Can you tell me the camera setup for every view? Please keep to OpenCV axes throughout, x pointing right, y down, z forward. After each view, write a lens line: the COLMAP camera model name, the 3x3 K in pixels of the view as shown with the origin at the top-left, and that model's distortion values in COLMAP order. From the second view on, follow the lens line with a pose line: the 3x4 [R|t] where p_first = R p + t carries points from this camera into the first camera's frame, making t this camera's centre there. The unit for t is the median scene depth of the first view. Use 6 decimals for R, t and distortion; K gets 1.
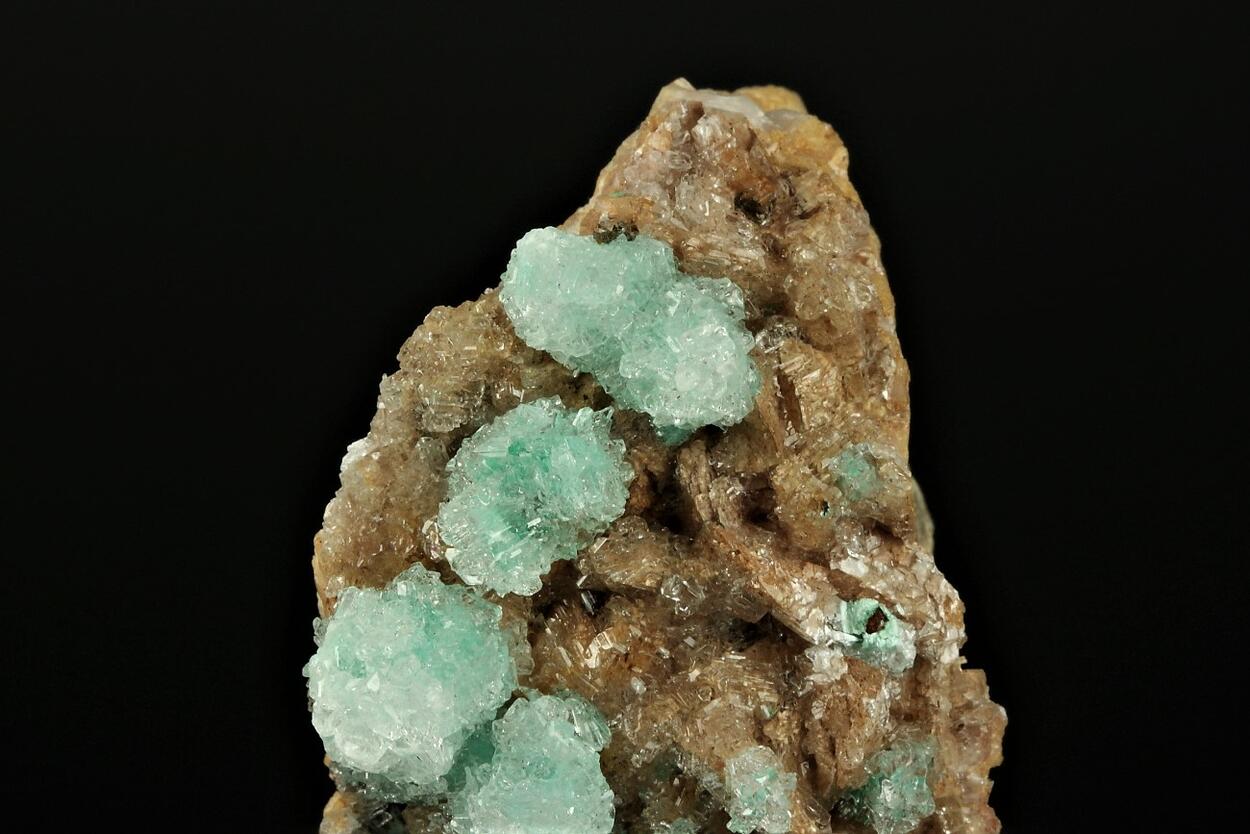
lens RADIAL K [[5110.2, 0, 625.0], [0, 5110.2, 417.0], [0, 0, 1]] dist [-0.154299, -0.378301]
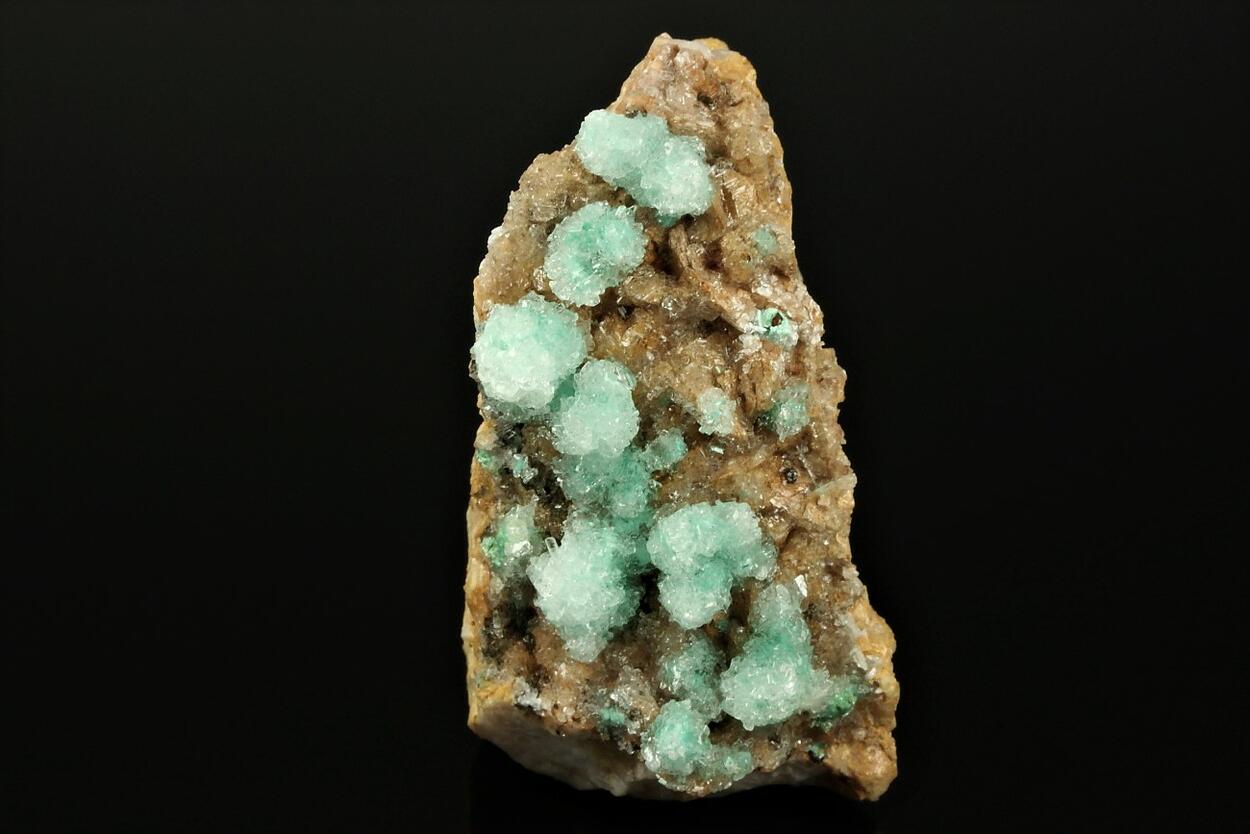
lens RADIAL K [[4201.0, 0, 625.0], [0, 4201.0, 417.0], [0, 0, 1]] dist [-0.105274, -1.737399]
pose [[0.999213, -0.013677, 0.037247, -0.063982], [0.013485, 0.999895, 0.005389, 0.066318], [-0.037316, -0.004883, 0.999292, -0.533310]]
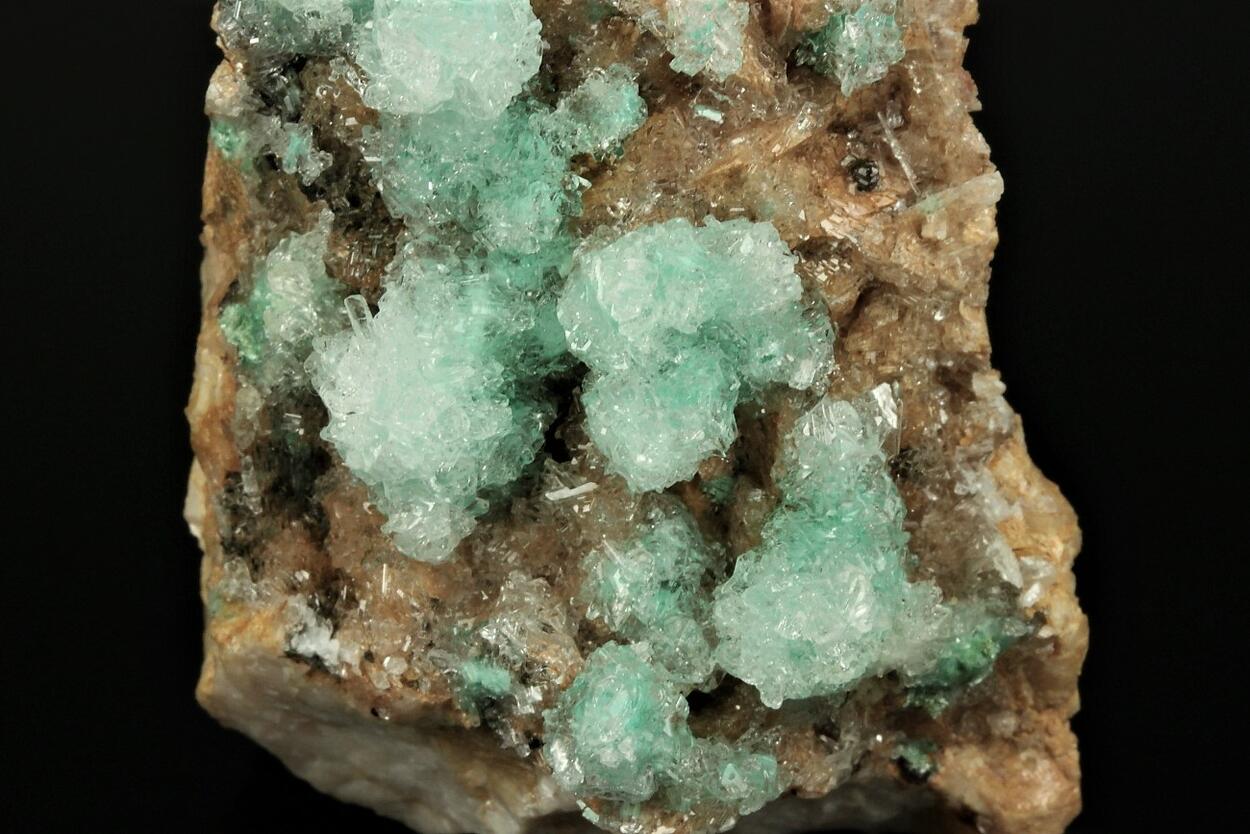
lens RADIAL K [[5110.2, 0, 625.0], [0, 5110.2, 417.0], [0, 0, 1]] dist [-0.154299, -0.378301]
pose [[0.999655, -0.005066, 0.025782, -0.010706], [0.005145, 0.999982, -0.002997, 0.142490], [-0.025767, 0.003129, 0.999663, 0.120051]]
